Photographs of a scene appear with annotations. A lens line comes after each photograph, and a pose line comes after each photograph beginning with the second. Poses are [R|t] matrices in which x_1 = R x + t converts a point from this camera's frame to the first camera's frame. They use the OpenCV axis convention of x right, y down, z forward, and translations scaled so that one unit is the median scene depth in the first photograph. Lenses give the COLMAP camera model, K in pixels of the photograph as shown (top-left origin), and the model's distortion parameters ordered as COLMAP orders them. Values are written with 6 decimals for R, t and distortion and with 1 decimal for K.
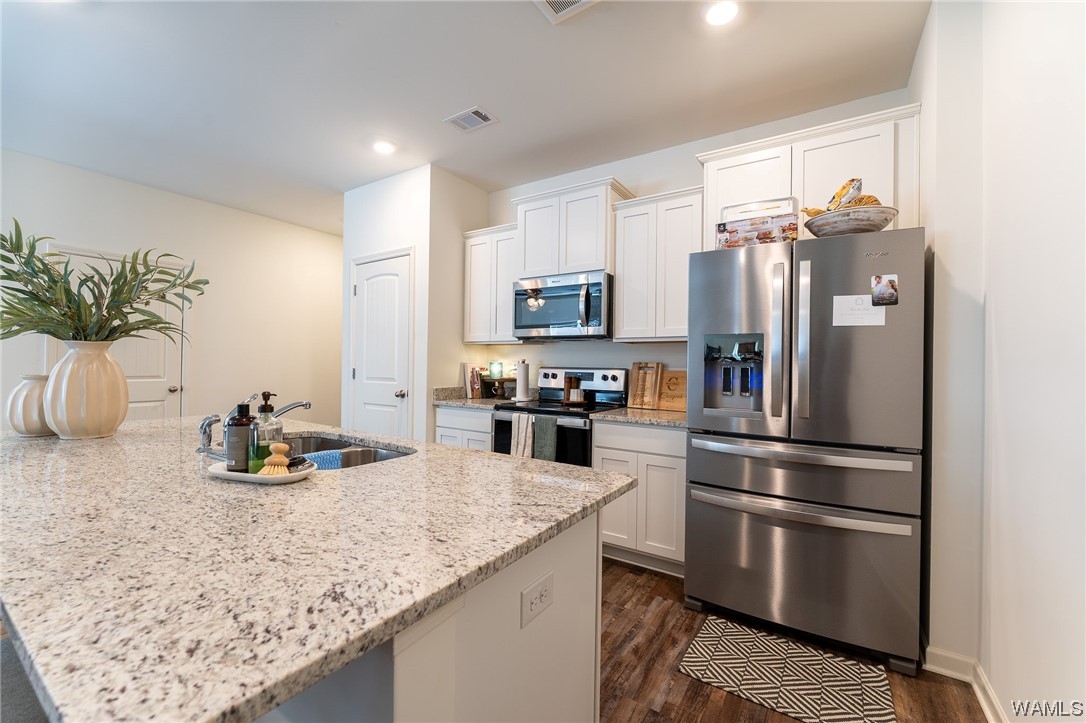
lens RADIAL K [[438.1, 0, 539.9], [0, 438.1, 362.0], [0, 0, 1]] dist [0.000076, 0.000075]
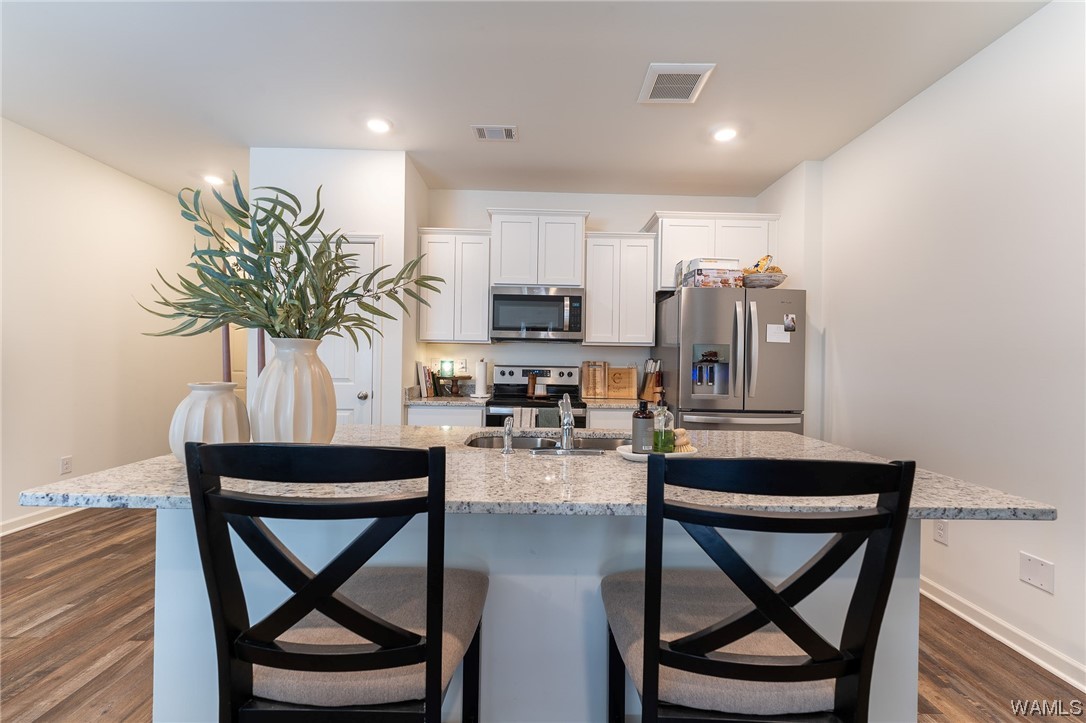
lens RADIAL K [[438.1, 0, 541.0], [0, 438.1, 364.1], [0, 0, 1]] dist [0.000076, 0.000075]
pose [[0.827824, -0.003155, 0.560979, -0.593307], [-0.005981, 0.999878, 0.014449, -0.008927], [-0.560956, -0.015317, 0.827704, 0.048487]]
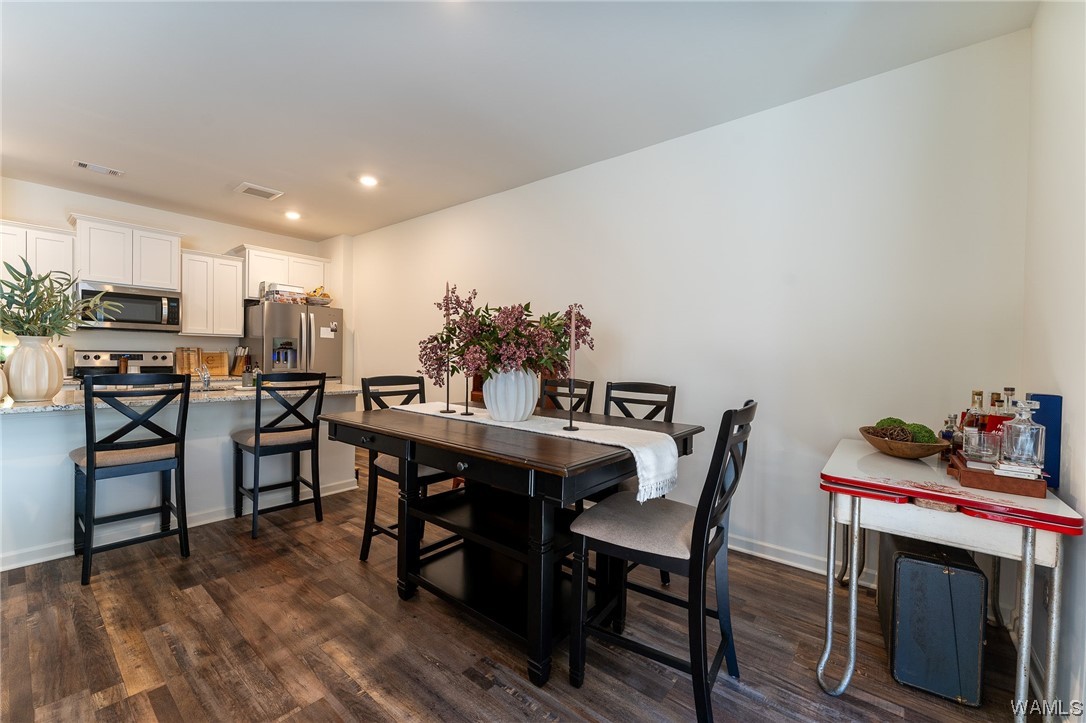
lens RADIAL K [[438.1, 0, 545.6], [0, 438.1, 362.2], [0, 0, 1]] dist [0.000076, 0.000075]
pose [[0.093230, -0.028197, 0.995245, -1.251131], [-0.019735, 0.999350, 0.030162, -0.019832], [-0.995449, -0.022453, 0.092613, -0.461795]]
